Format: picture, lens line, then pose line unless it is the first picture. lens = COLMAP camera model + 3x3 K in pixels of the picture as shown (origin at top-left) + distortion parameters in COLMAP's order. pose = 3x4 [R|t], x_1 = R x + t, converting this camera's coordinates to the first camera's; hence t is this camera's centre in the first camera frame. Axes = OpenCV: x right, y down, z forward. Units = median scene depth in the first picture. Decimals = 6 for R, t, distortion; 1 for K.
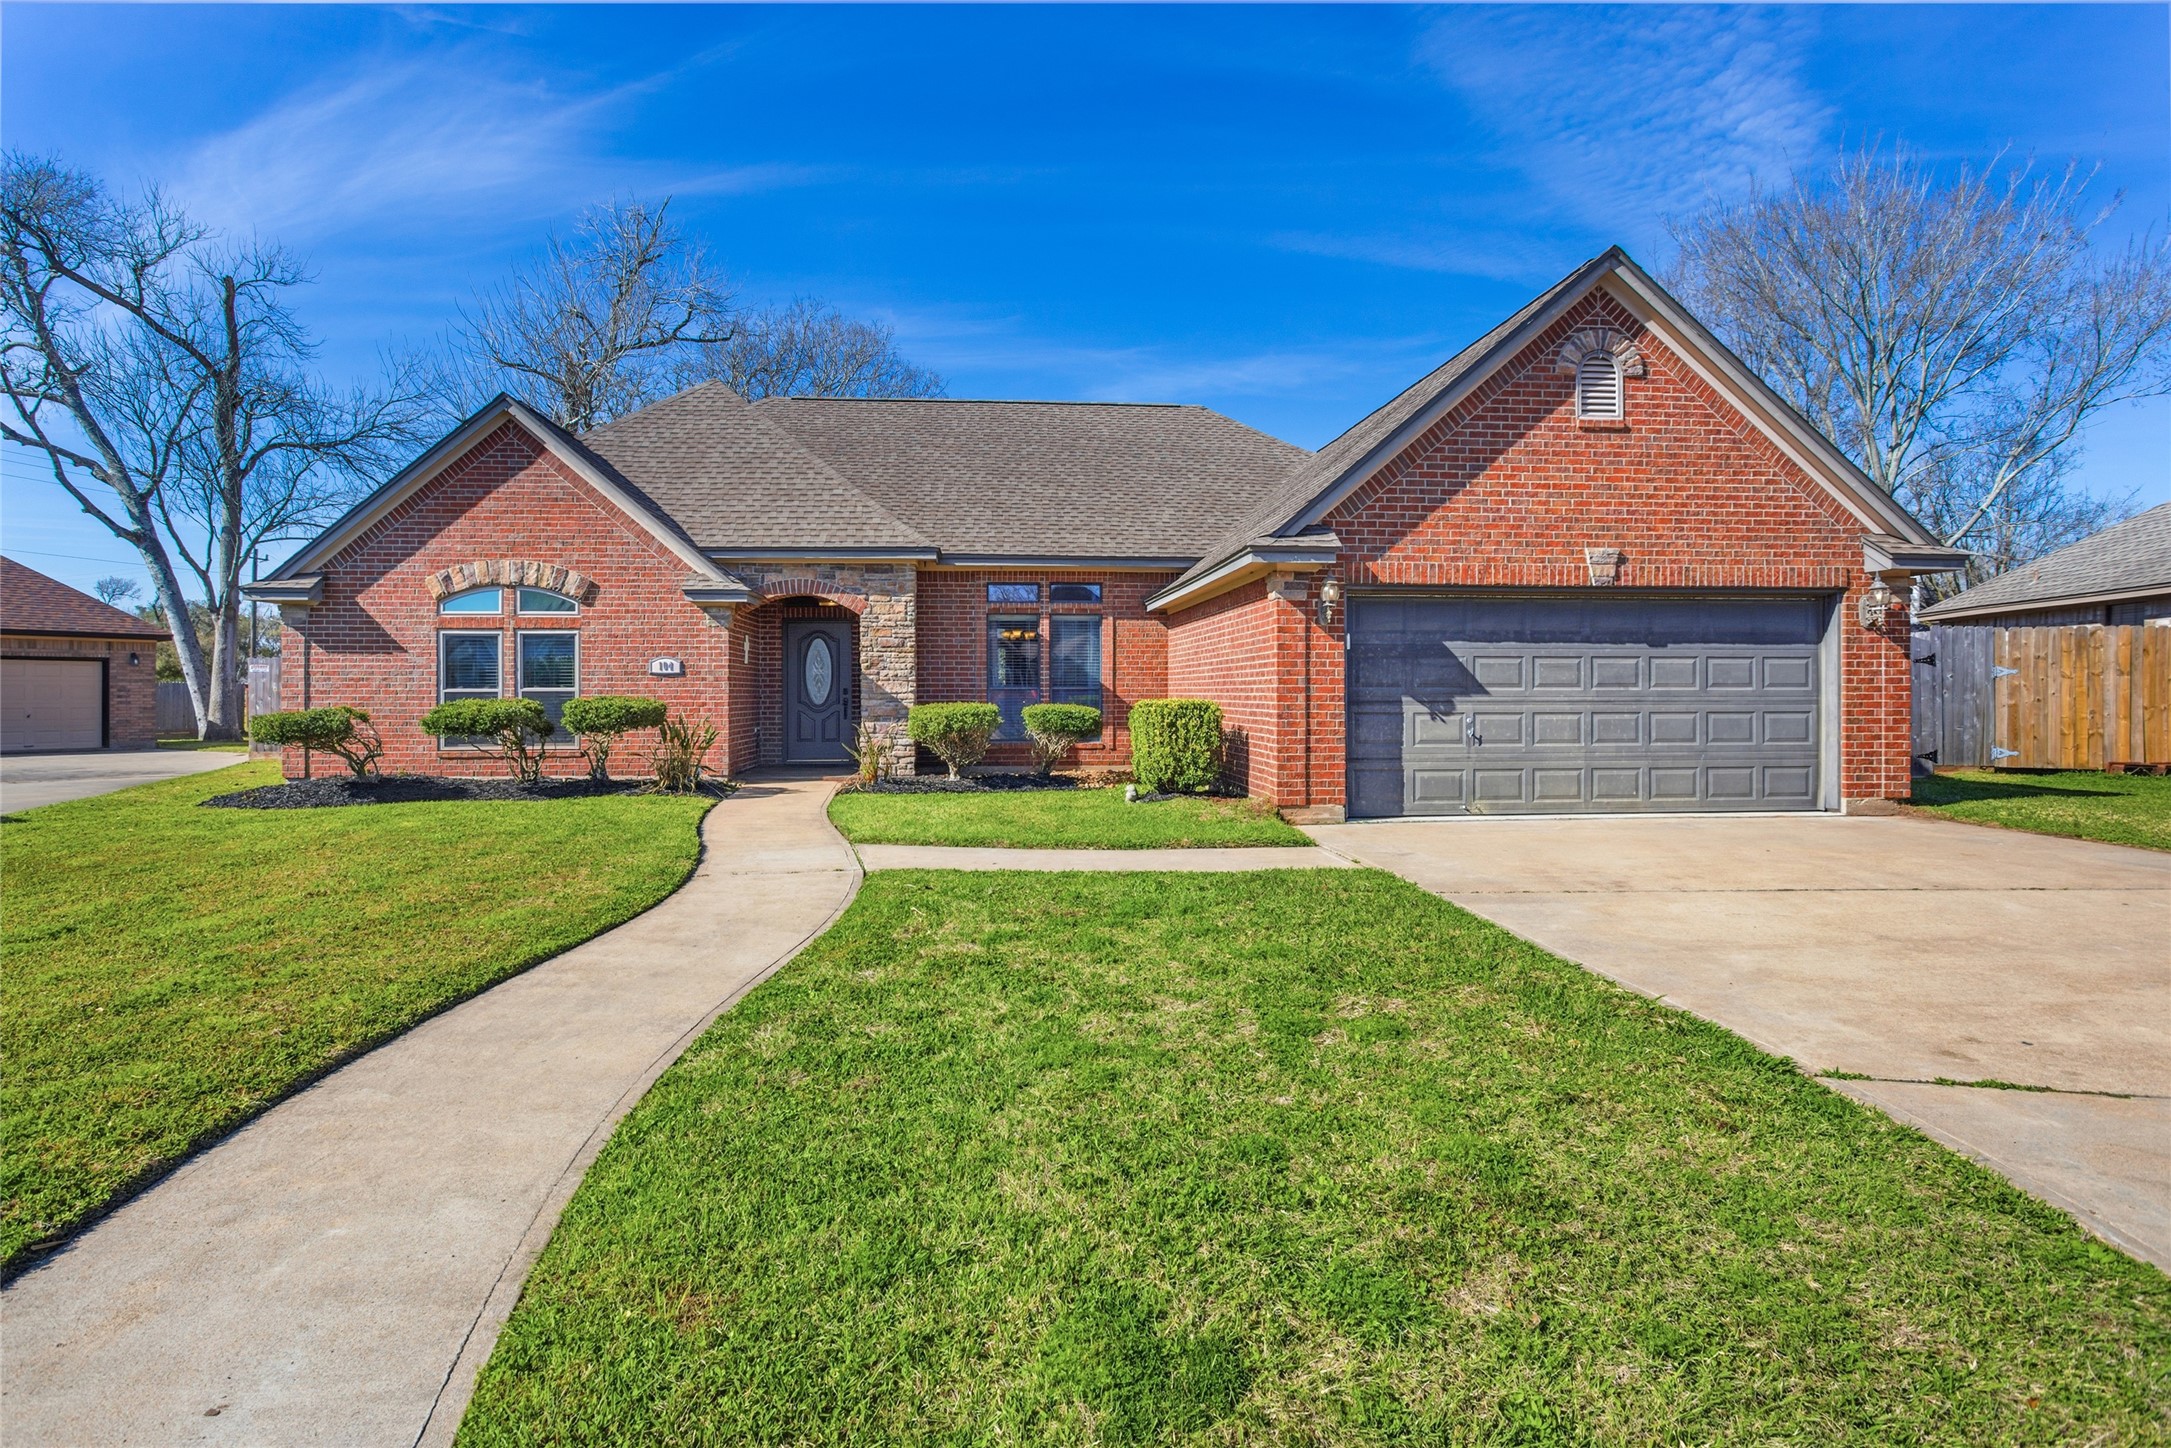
lens RADIAL K [[1071.9, 0, 1065.9], [0, 1071.9, 701.6], [0, 0, 1]] dist [-0.018235, 0.000462]
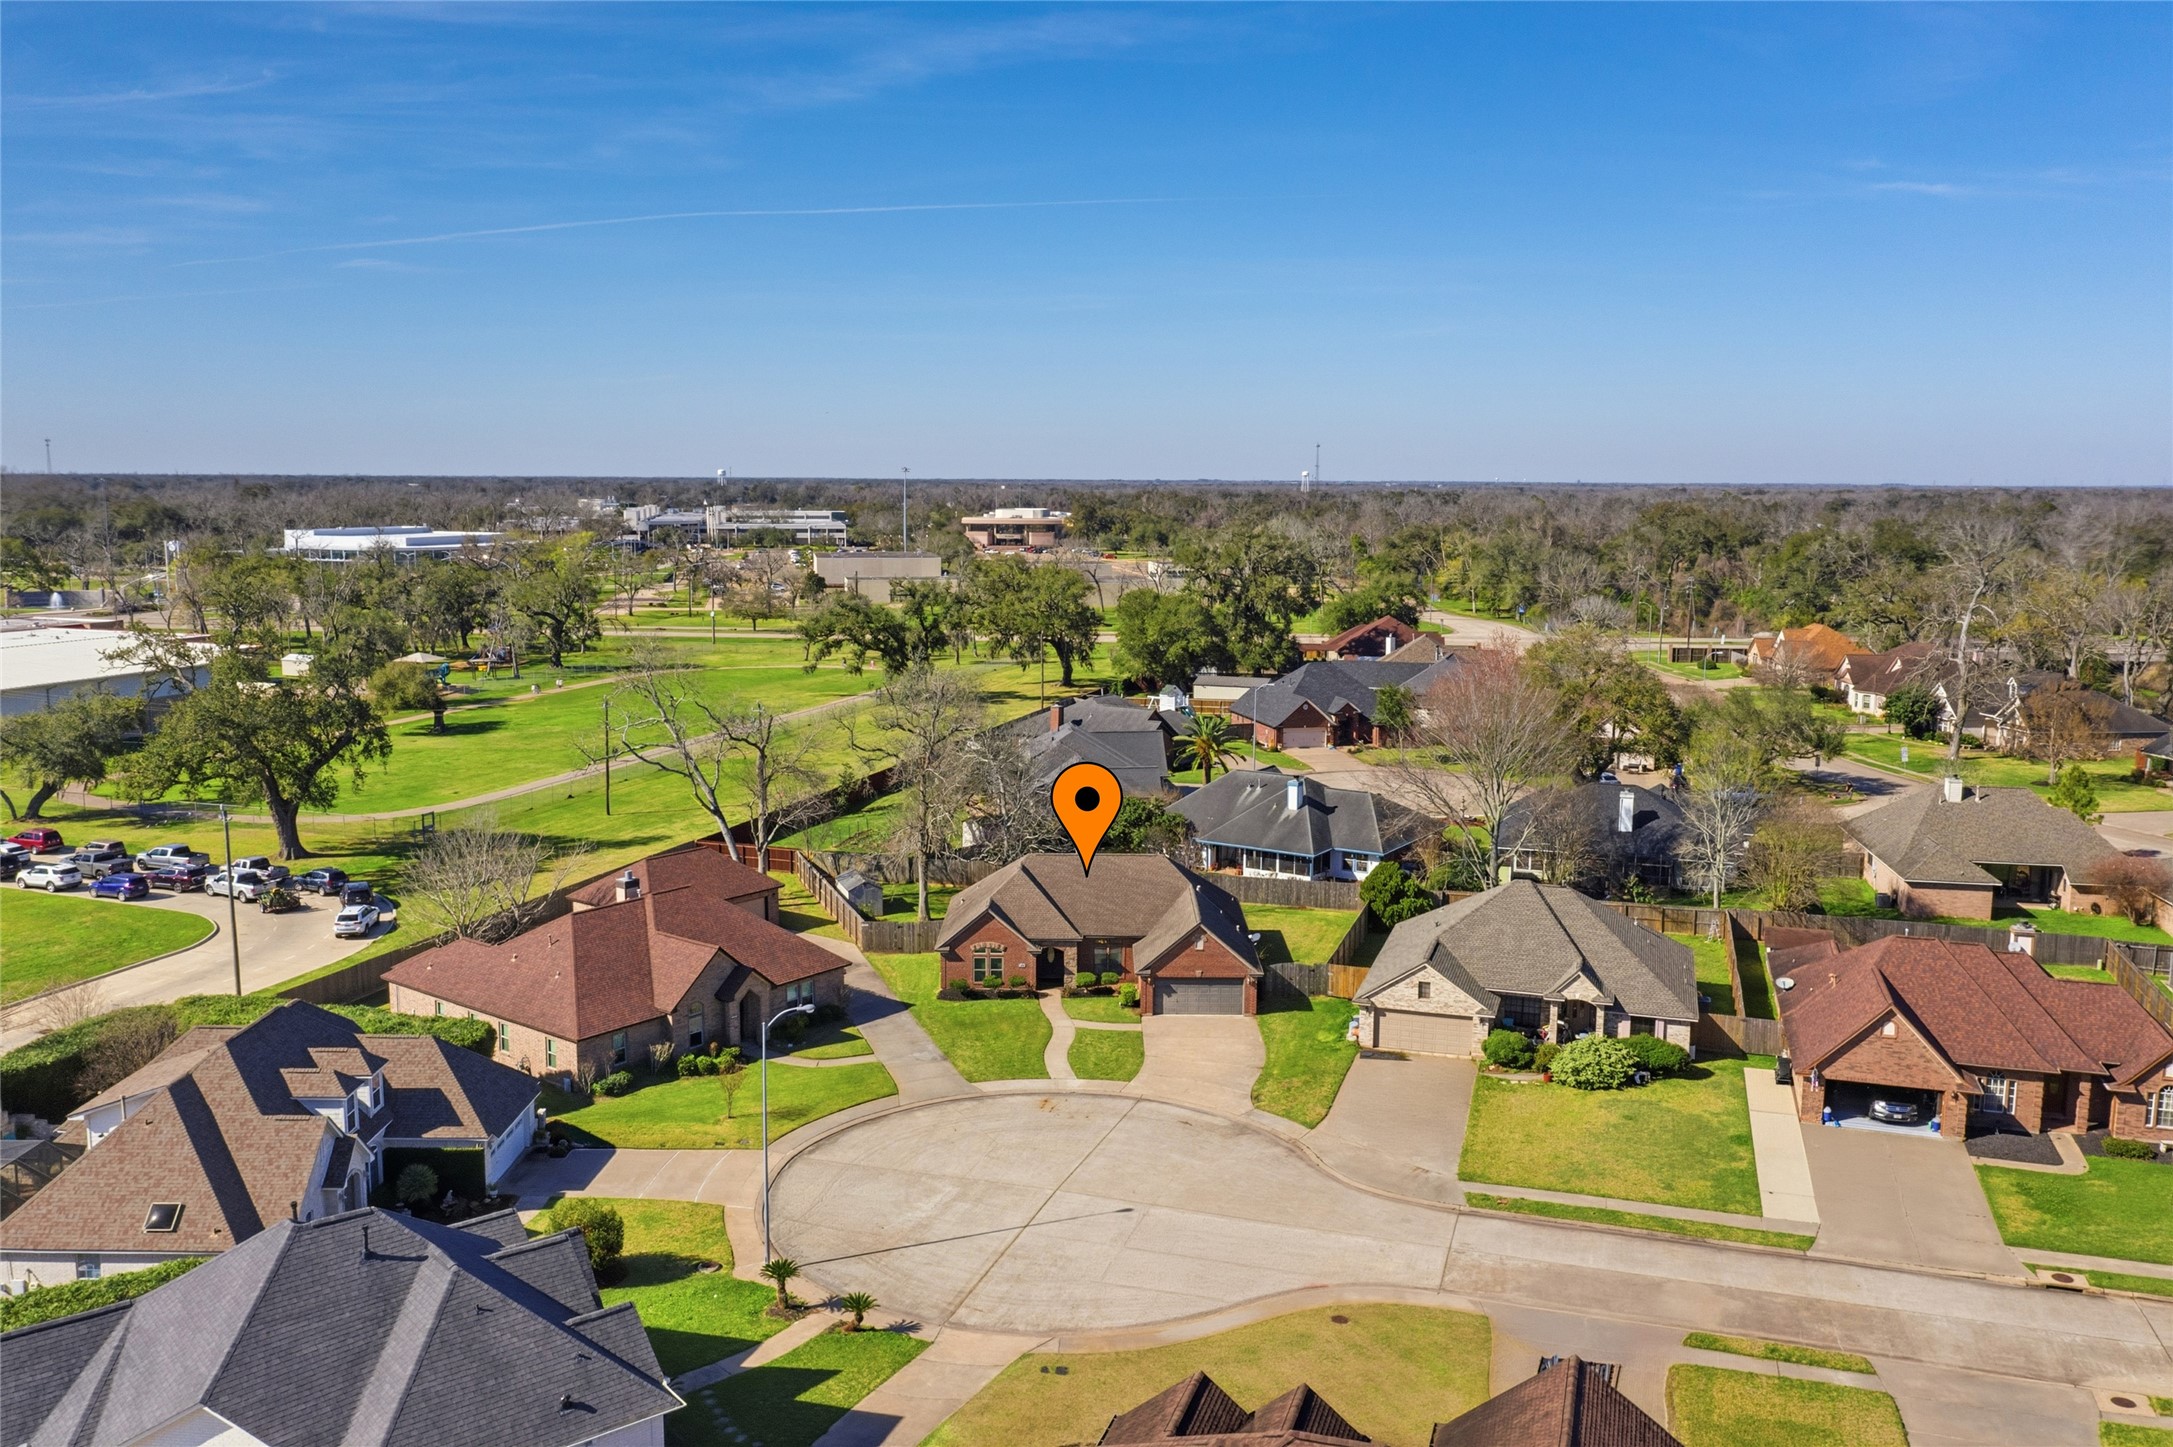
lens RADIAL K [[1072.9, 0, 1066.9], [0, 1072.9, 701.0], [0, 0, 1]] dist [-0.018235, 0.000462]
pose [[0.993490, 0.001434, -0.113910, 0.325004], [-0.002846, 0.999921, -0.012229, -1.098788], [0.113884, 0.012473, 0.993416, -3.493221]]
